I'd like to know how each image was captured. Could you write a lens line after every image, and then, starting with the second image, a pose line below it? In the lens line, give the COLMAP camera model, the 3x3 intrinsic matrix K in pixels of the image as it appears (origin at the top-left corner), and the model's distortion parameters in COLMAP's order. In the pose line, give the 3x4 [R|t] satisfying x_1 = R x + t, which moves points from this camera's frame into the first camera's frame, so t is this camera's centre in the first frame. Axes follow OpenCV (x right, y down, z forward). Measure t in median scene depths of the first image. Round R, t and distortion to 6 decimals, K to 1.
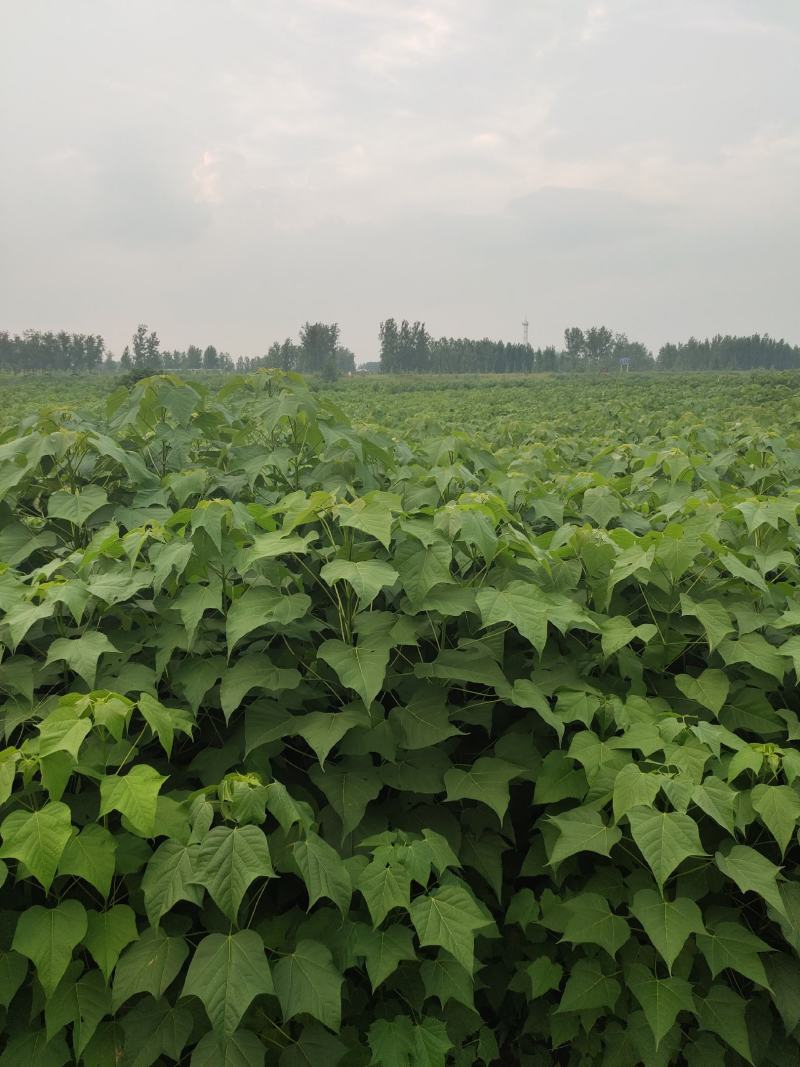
lens RADIAL K [[792.6, 0, 397.2], [0, 792.6, 532.0], [0, 0, 1]] dist [0.050978, -0.055636]
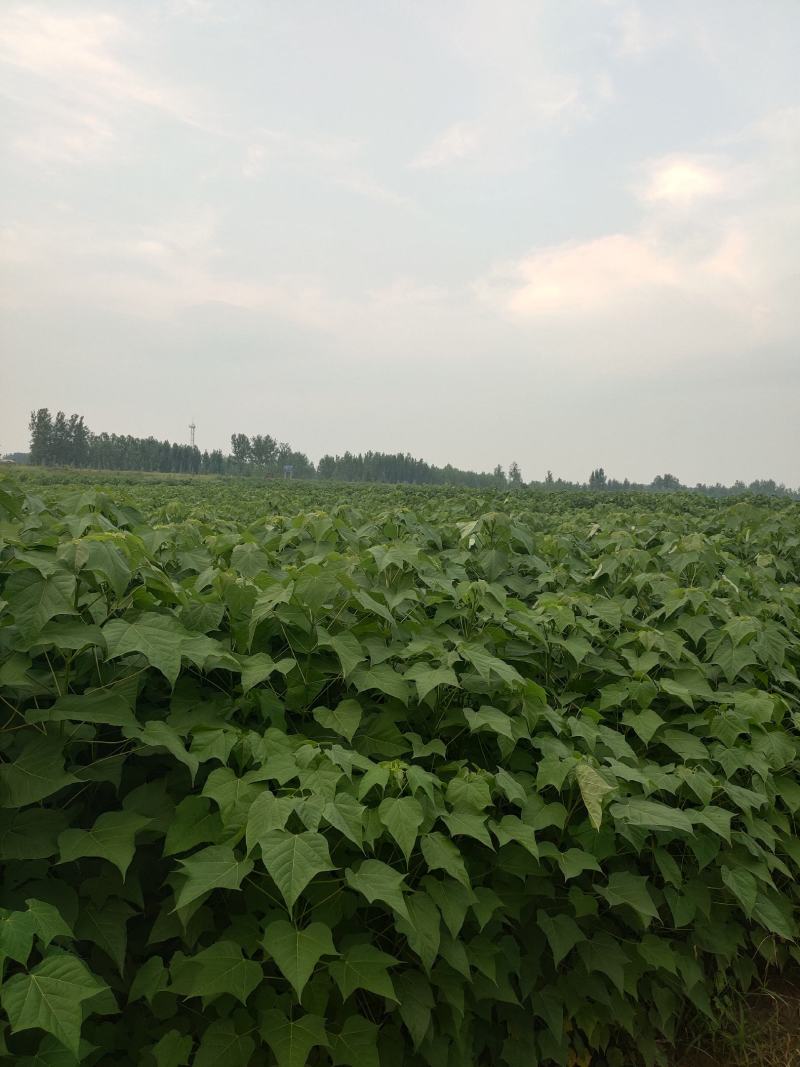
lens RADIAL K [[792.6, 0, 397.2], [0, 792.6, 532.0], [0, 0, 1]] dist [0.050978, -0.055636]
pose [[0.916400, 0.026886, 0.399361, 0.039819], [0.024782, 0.992016, -0.123652, 0.092030], [-0.399497, 0.123212, 0.908417, 0.012598]]
